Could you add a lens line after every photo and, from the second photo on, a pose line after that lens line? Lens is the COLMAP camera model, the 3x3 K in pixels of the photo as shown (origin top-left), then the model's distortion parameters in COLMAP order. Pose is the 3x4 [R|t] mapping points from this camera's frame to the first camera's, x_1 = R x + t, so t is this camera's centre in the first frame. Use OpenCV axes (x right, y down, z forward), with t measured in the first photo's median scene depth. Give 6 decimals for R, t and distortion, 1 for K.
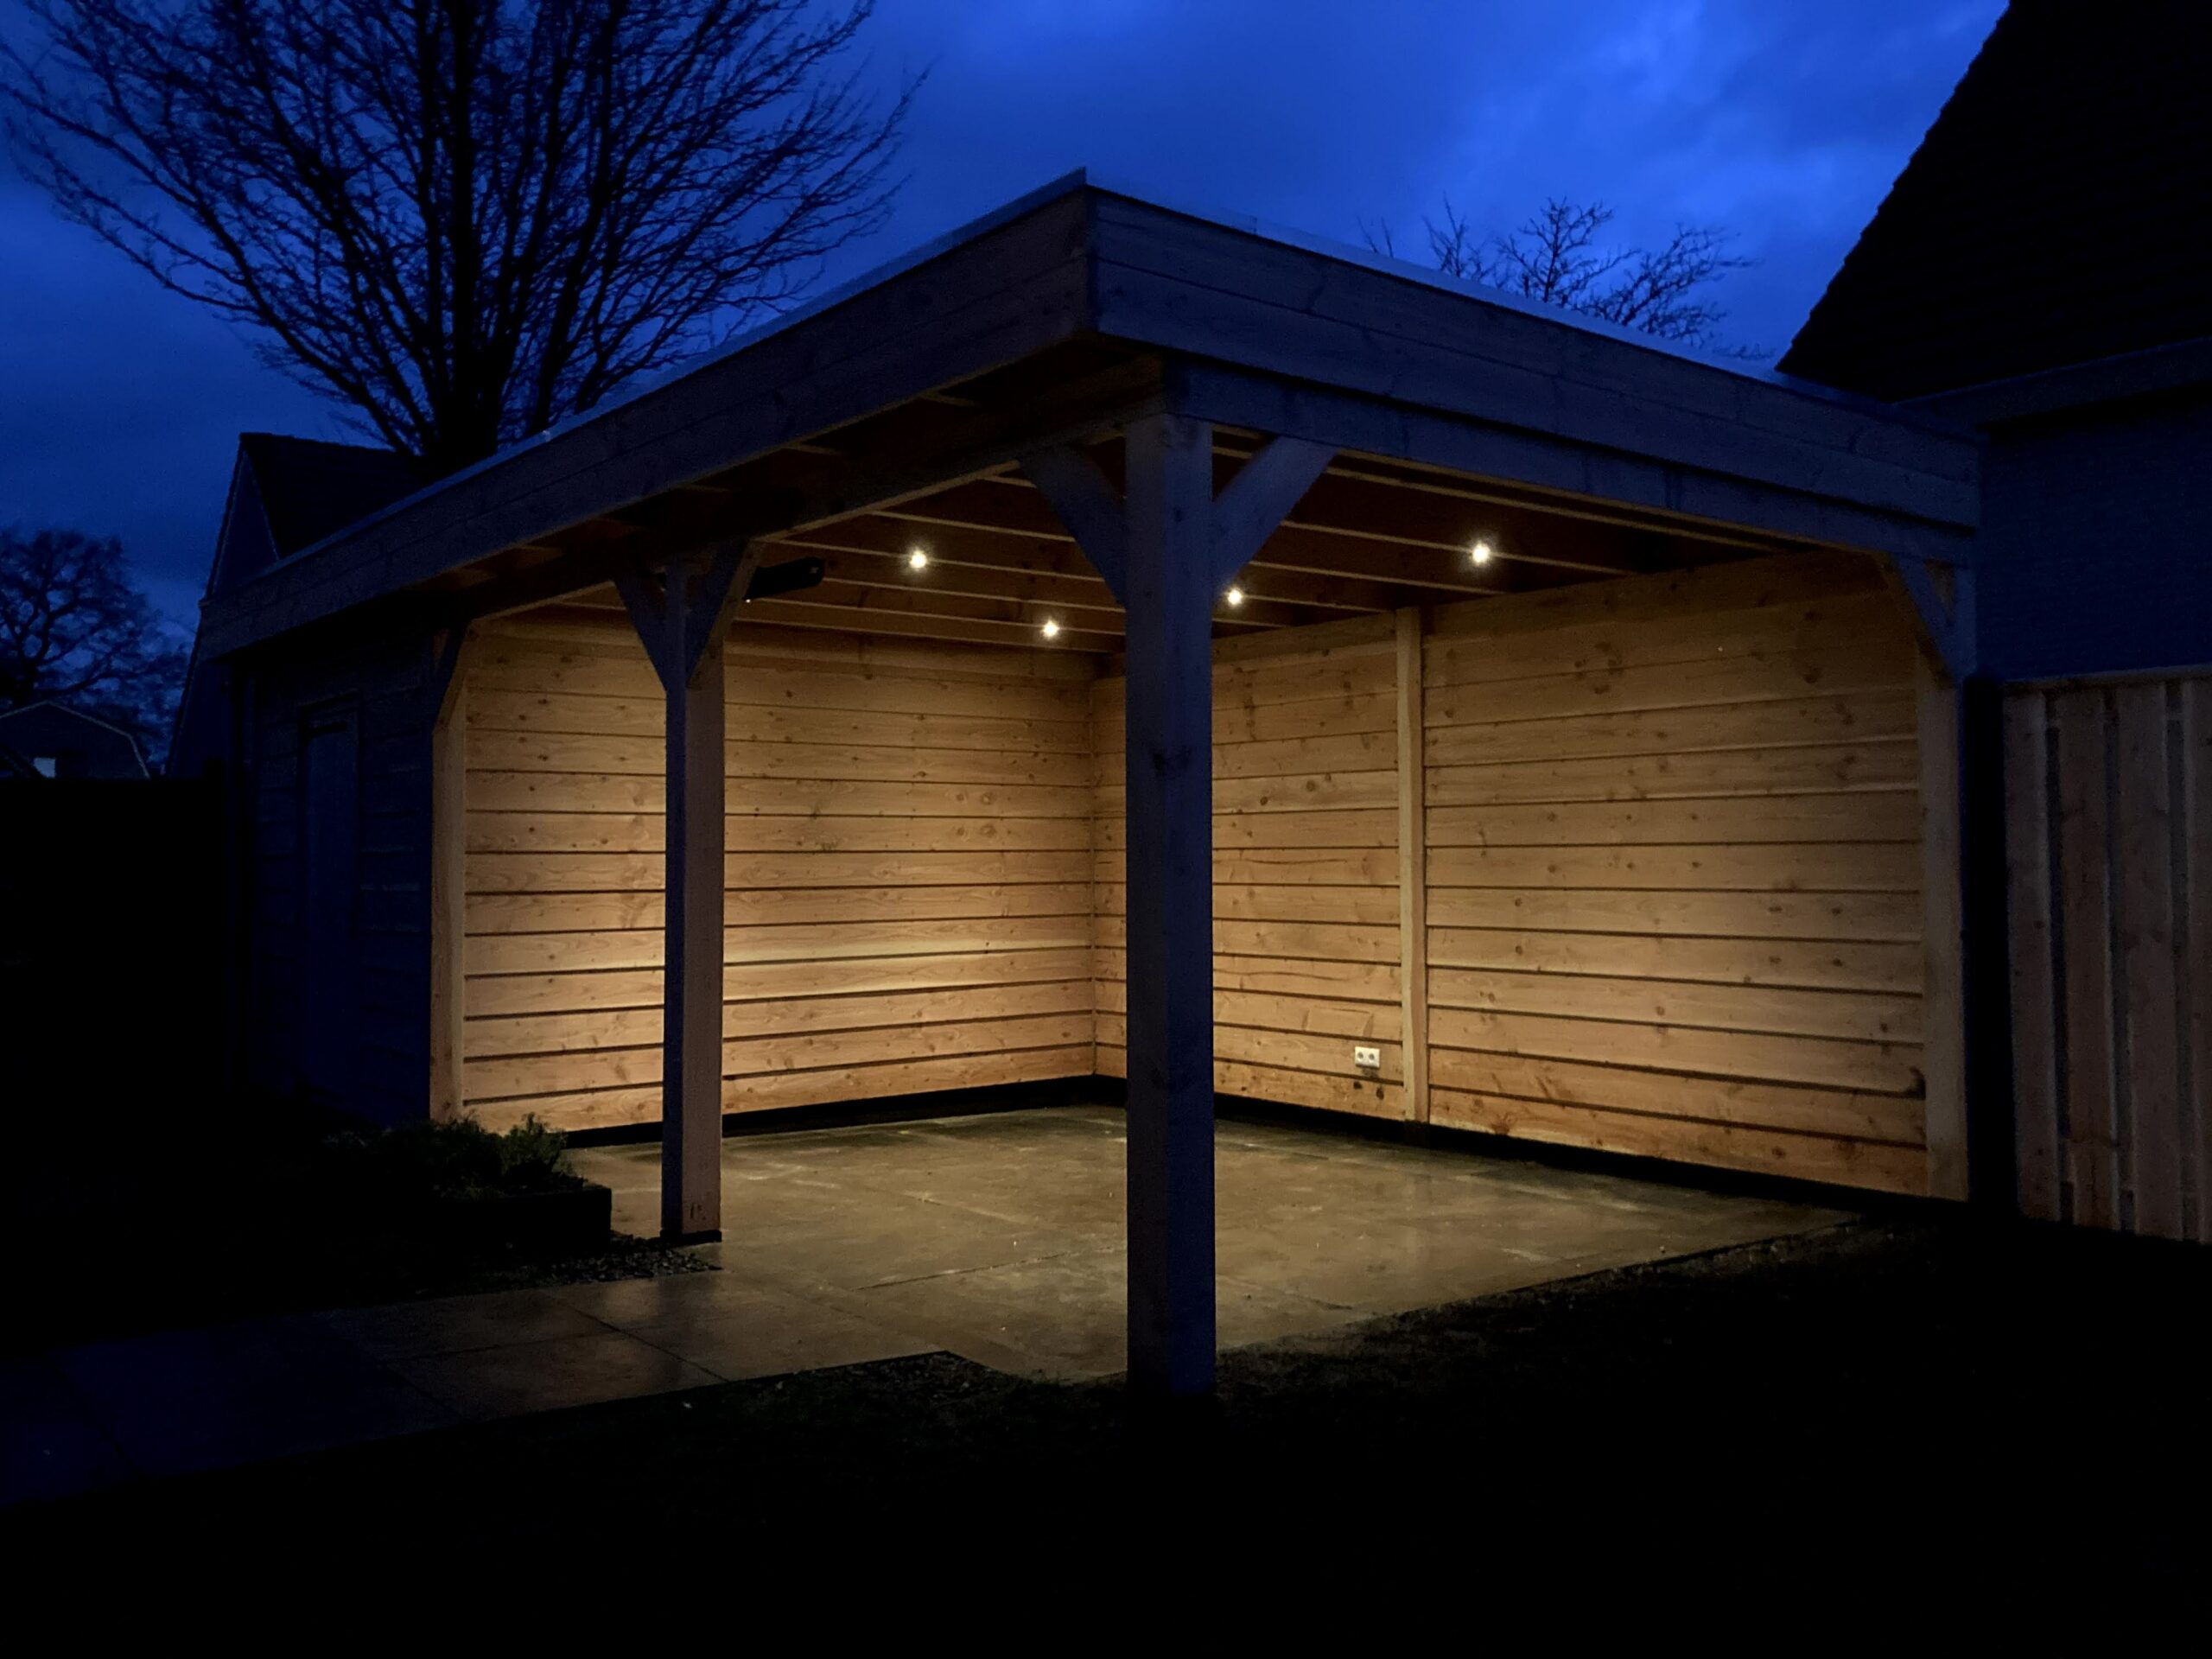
lens RADIAL K [[1796.8, 0, 1106.0], [0, 1796.8, 829.5], [0, 0, 1]] dist [0.010731, -0.030619]
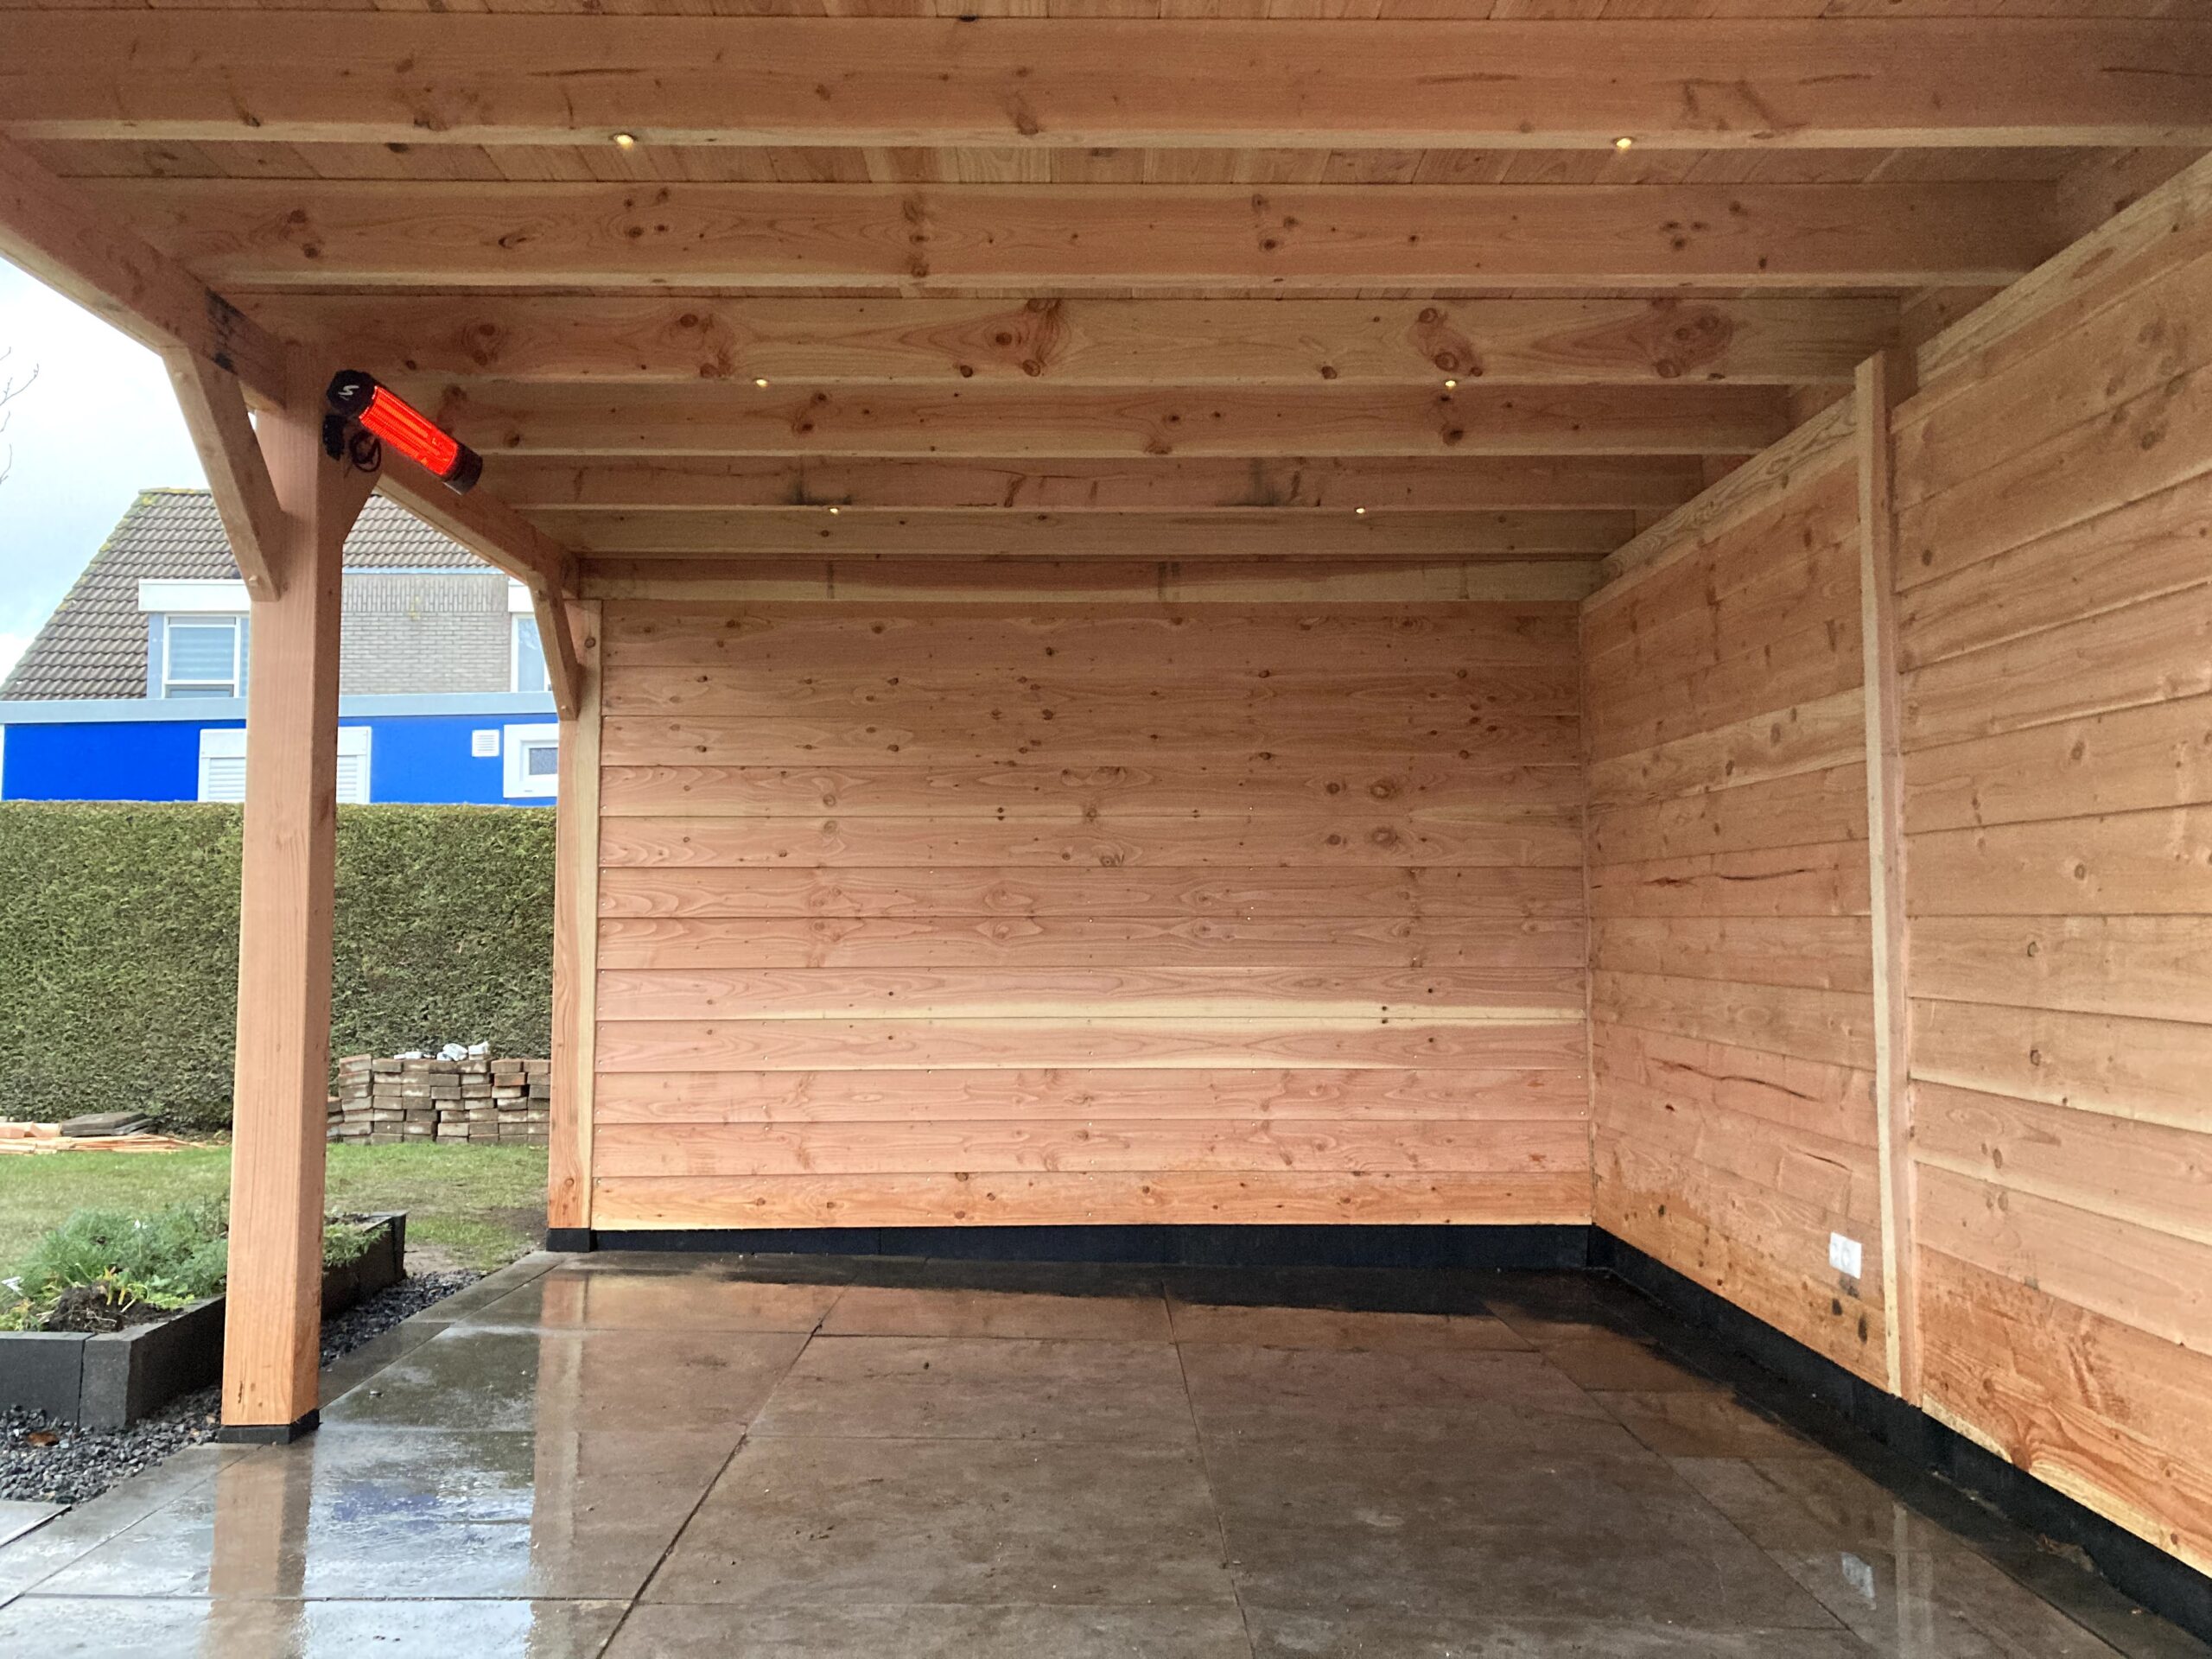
lens RADIAL K [[1796.8, 0, 1106.0], [0, 1796.8, 829.5], [0, 0, 1]] dist [0.010731, -0.030619]
pose [[0.787459, -0.025481, -0.615840, 0.095044], [0.004968, 0.999375, -0.034998, 0.007291], [0.616347, 0.024499, 0.787094, 0.147791]]
